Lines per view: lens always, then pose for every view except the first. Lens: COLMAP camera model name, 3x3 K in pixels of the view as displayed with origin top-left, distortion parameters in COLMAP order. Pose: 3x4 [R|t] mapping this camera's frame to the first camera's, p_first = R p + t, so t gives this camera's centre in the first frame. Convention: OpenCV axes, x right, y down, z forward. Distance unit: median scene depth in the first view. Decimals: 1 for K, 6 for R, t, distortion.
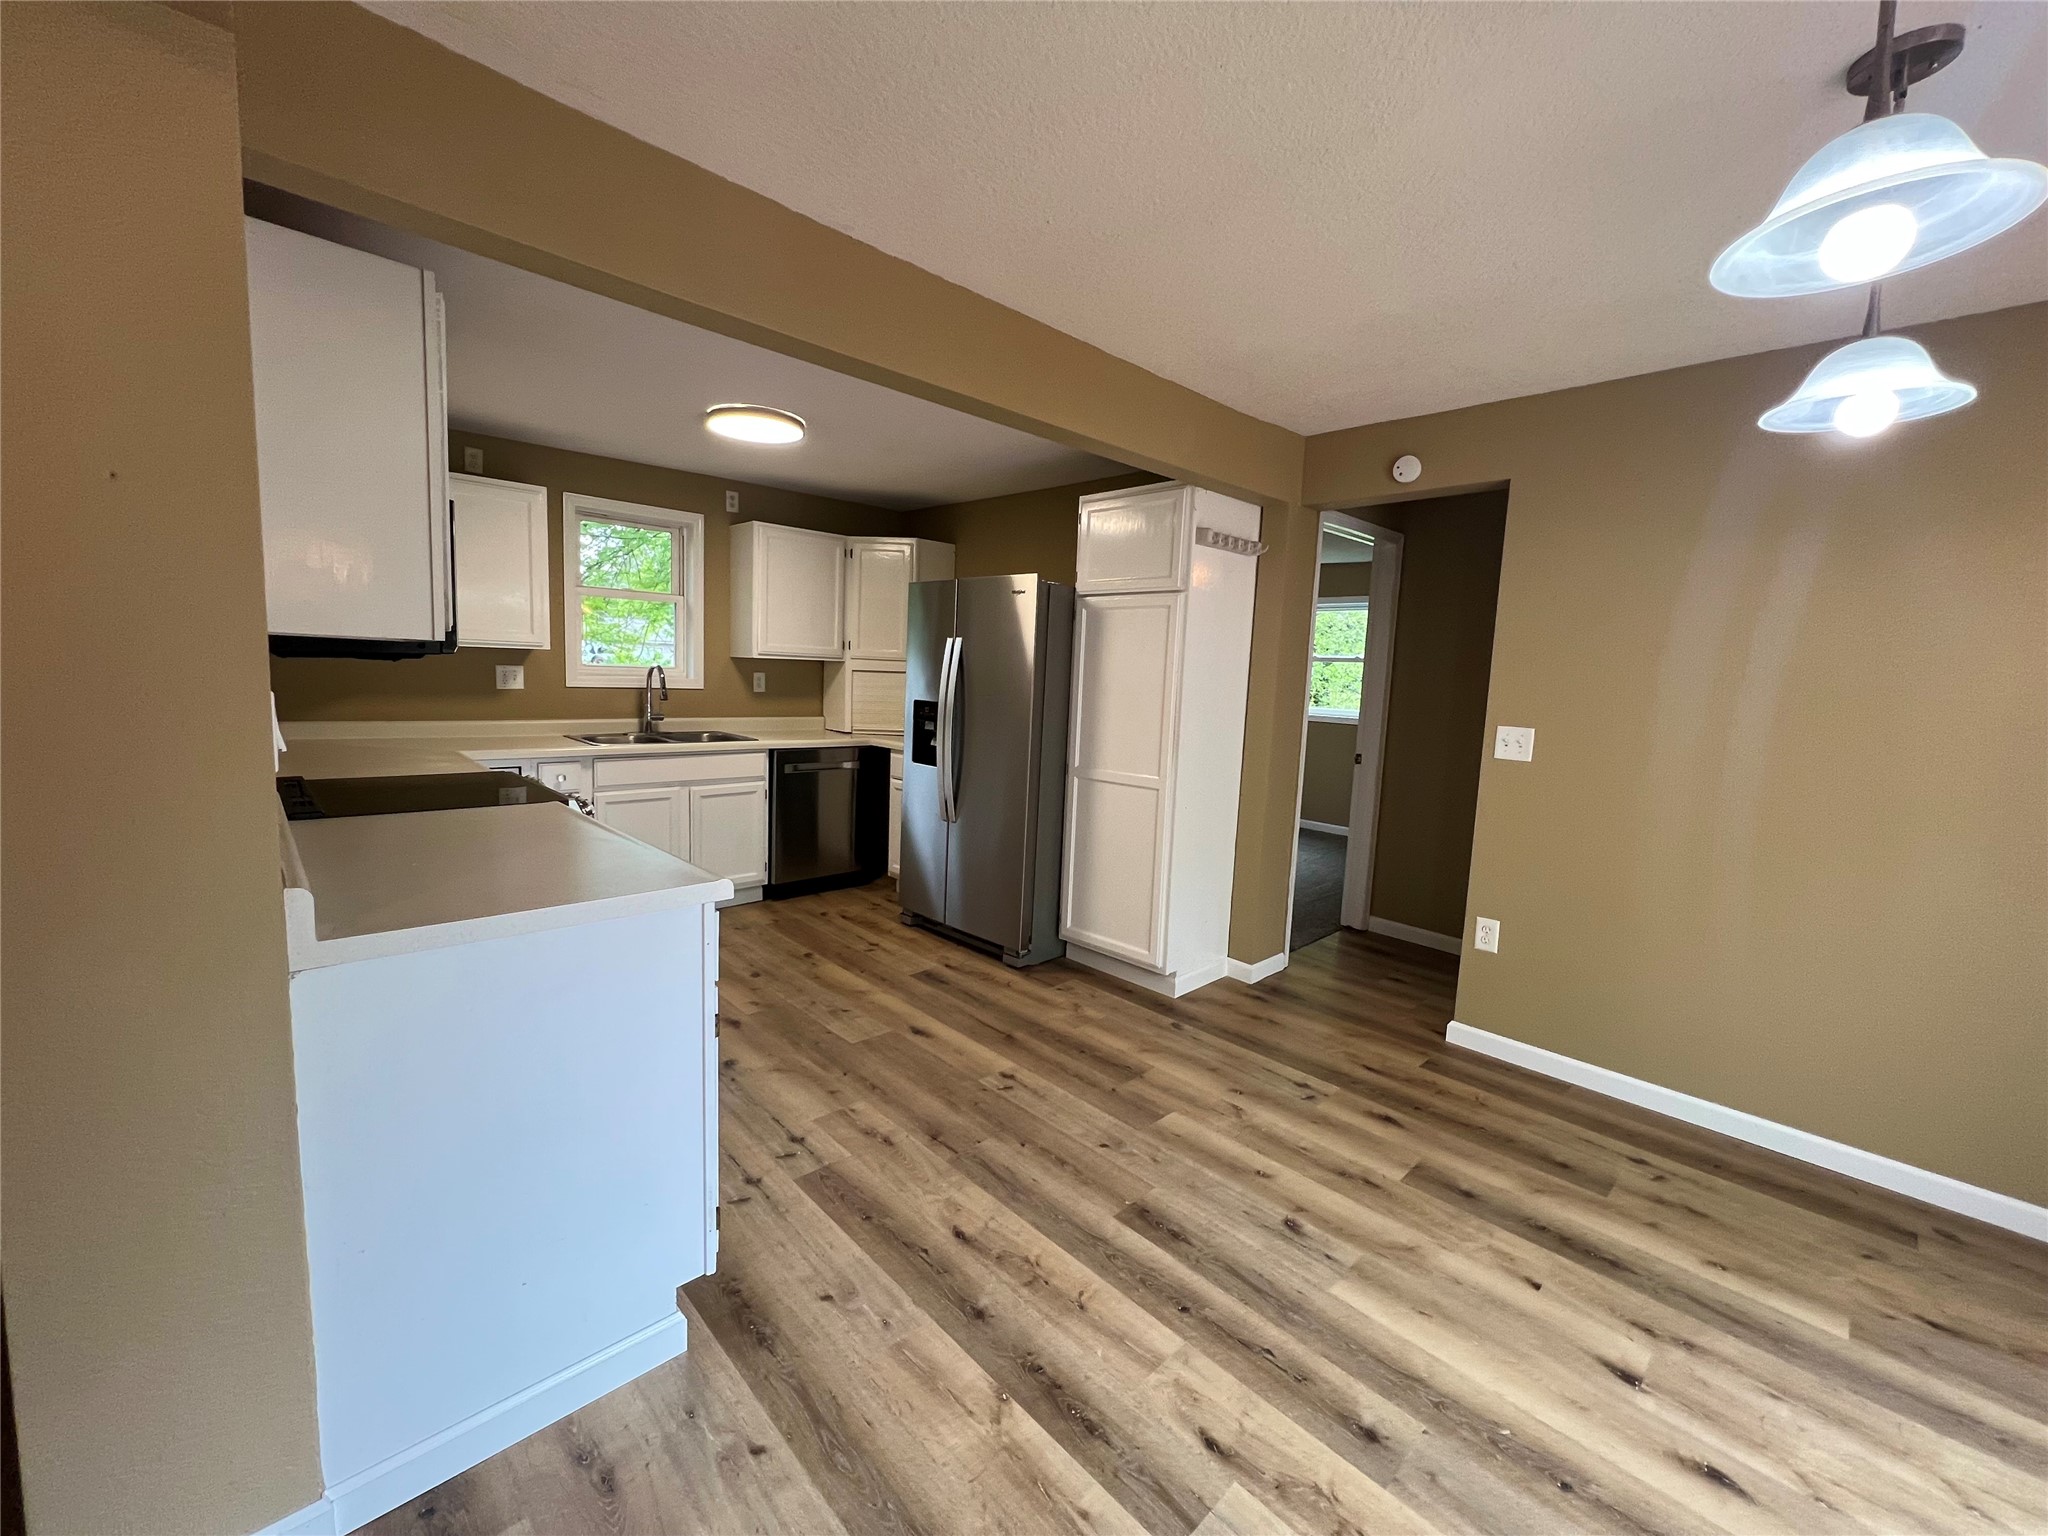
lens RADIAL K [[818.5, 0, 1017.2], [0, 818.5, 764.4], [0, 0, 1]] dist [-0.004254, -0.000370]
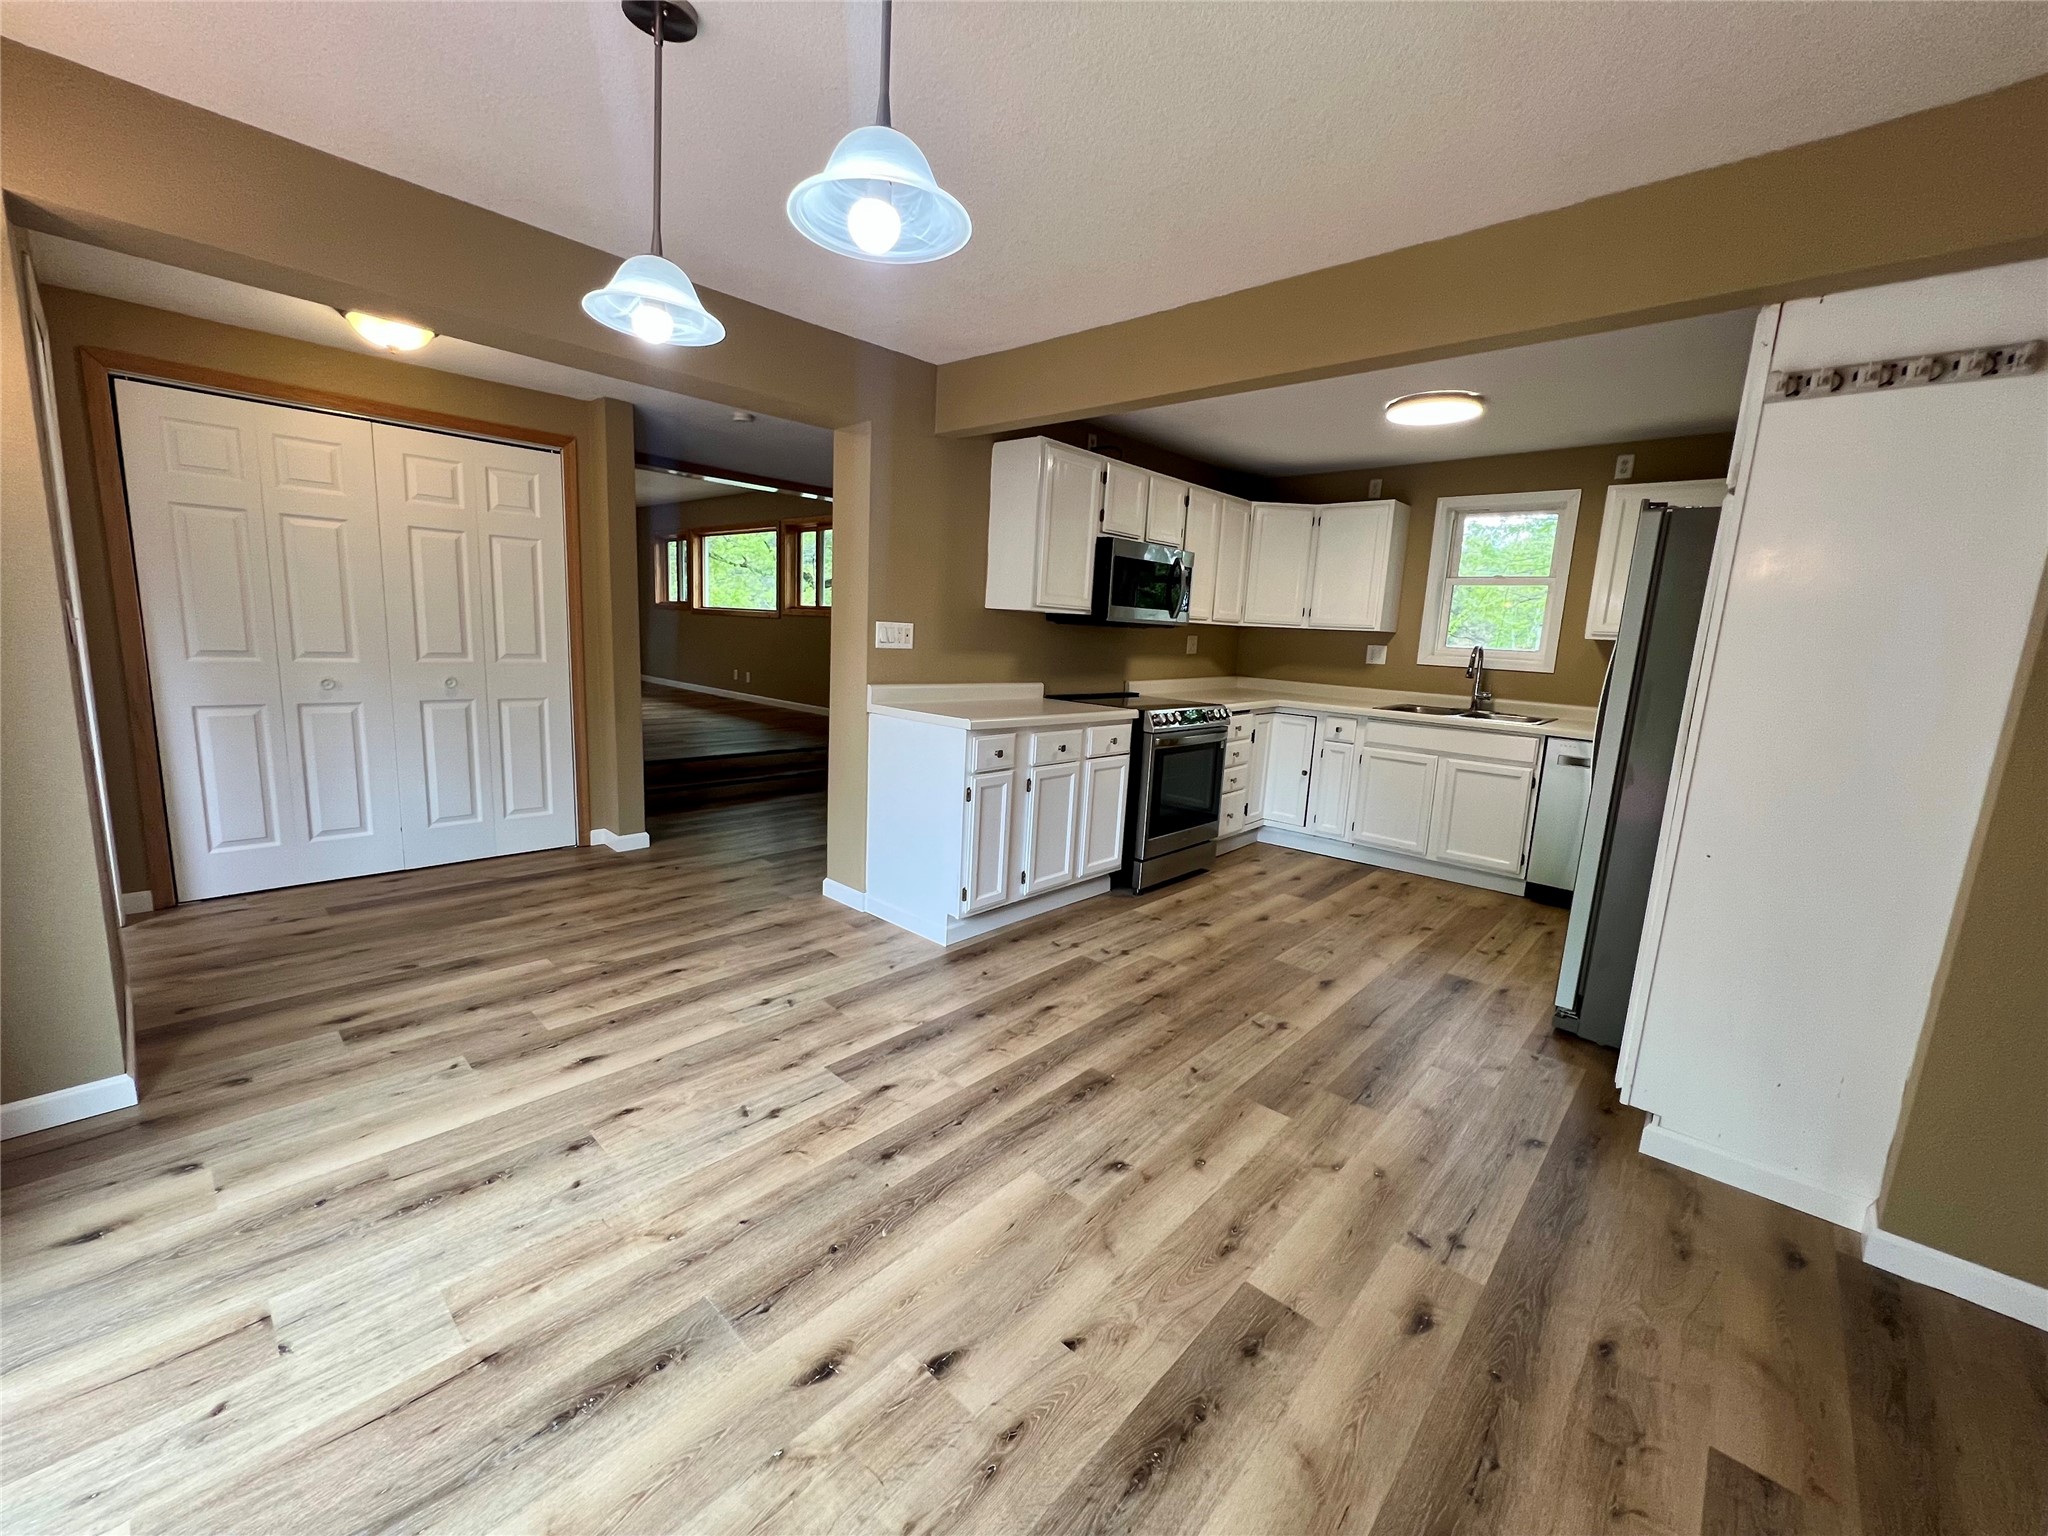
lens RADIAL K [[818.5, 0, 1017.2], [0, 818.5, 764.4], [0, 0, 1]] dist [-0.004254, -0.000370]
pose [[0.067732, 0.132505, -0.988865, 1.205626], [-0.158157, 0.980035, 0.120488, -0.007103], [0.985088, 0.148235, 0.087336, 0.707582]]
